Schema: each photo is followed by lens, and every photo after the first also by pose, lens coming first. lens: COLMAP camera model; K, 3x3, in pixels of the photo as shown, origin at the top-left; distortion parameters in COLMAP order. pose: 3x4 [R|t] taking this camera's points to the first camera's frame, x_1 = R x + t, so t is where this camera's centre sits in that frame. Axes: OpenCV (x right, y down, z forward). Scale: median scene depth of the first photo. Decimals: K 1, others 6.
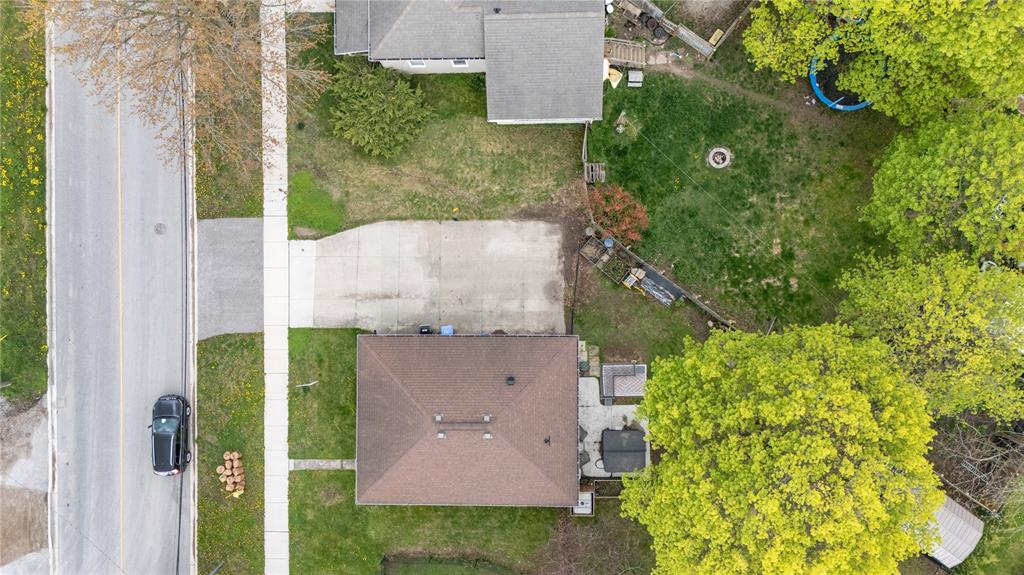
lens RADIAL K [[736.6, 0, 512.0], [0, 736.6, 287.5], [0, 0, 1]] dist [0.074662, -0.081594]
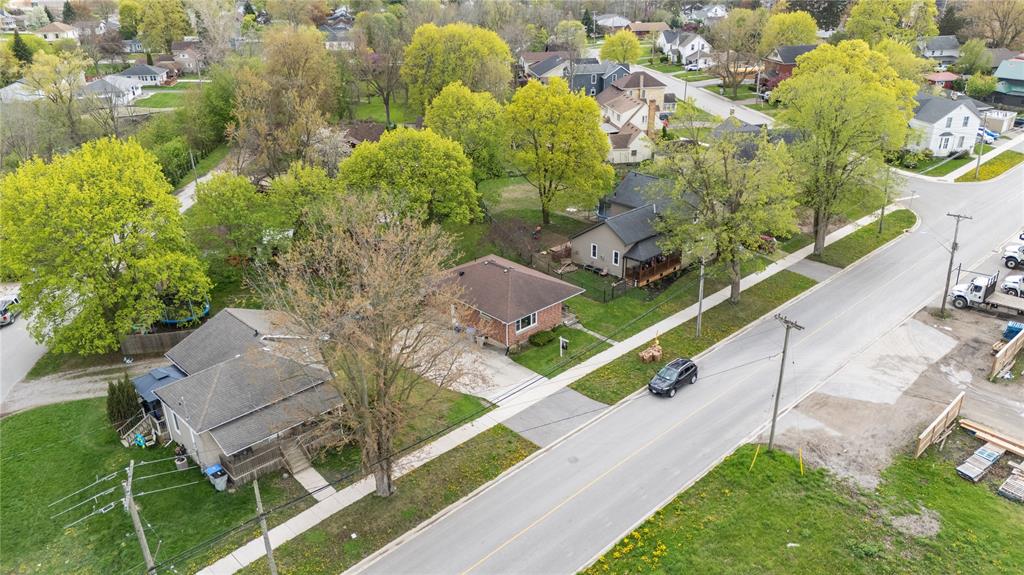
lens RADIAL K [[736.6, 0, 512.0], [0, 736.6, 287.5], [0, 0, 1]] dist [0.074662, -0.081594]
pose [[-0.684960, -0.247589, 0.685222, -1.103155], [0.727509, -0.283415, 0.624825, -0.753312], [0.039503, 0.926486, 0.374251, 0.368657]]
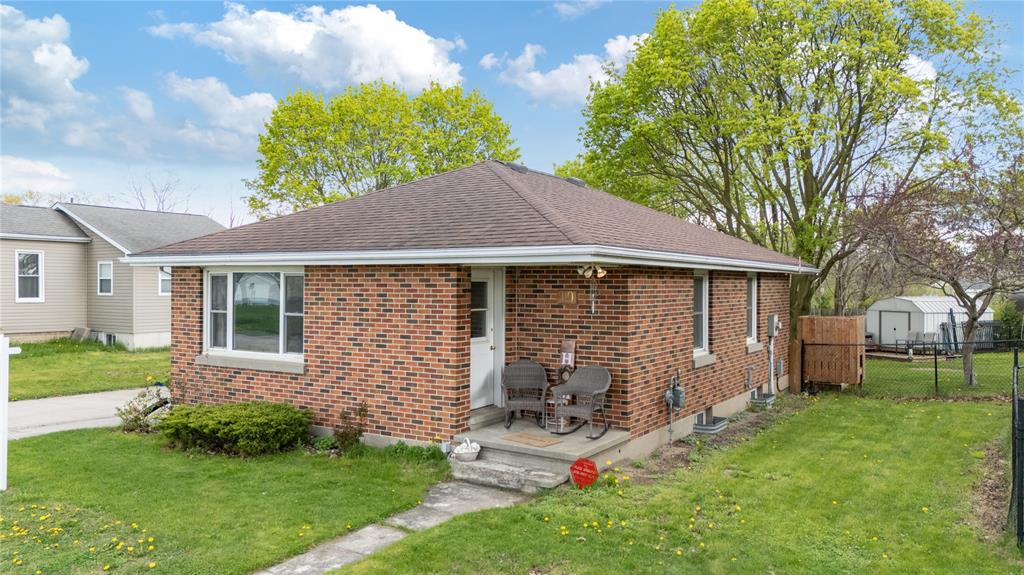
lens RADIAL K [[747.6, 0, 549.7], [0, 747.6, 285.4], [0, 0, 1]] dist [0.029170, -0.001774]
pose [[0.507974, 0.043387, 0.860279, -0.365192], [0.860774, 0.011649, -0.508854, 0.358682], [-0.032100, 0.998990, -0.031429, 0.946660]]
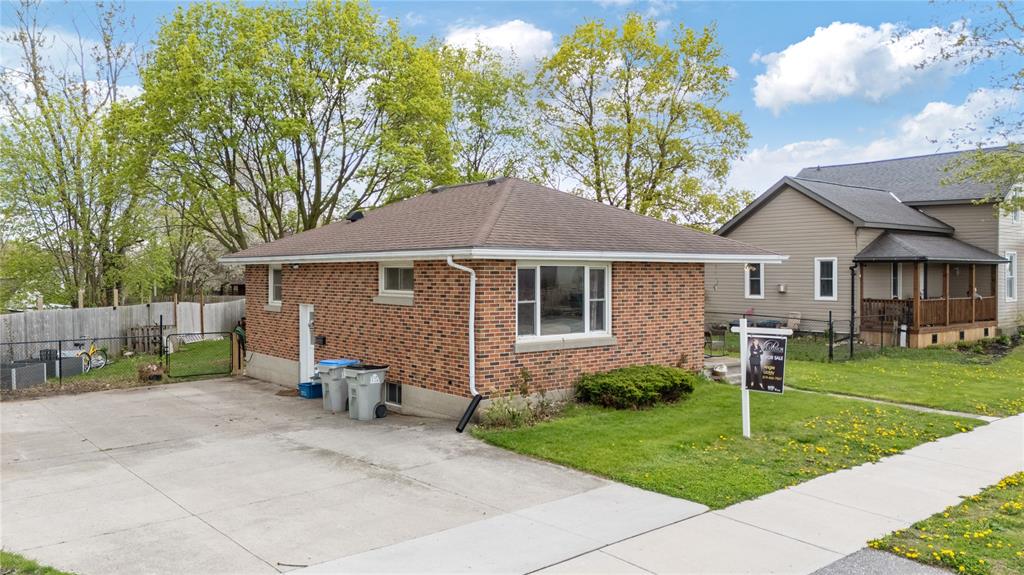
lens RADIAL K [[736.6, 0, 512.0], [0, 736.6, 287.5], [0, 0, 1]] dist [0.074662, -0.081594]
pose [[-0.626989, 0.031206, 0.778402, -0.414815], [0.778652, -0.005932, 0.627428, -0.096449], [0.024197, 0.999495, -0.020580, 0.951856]]
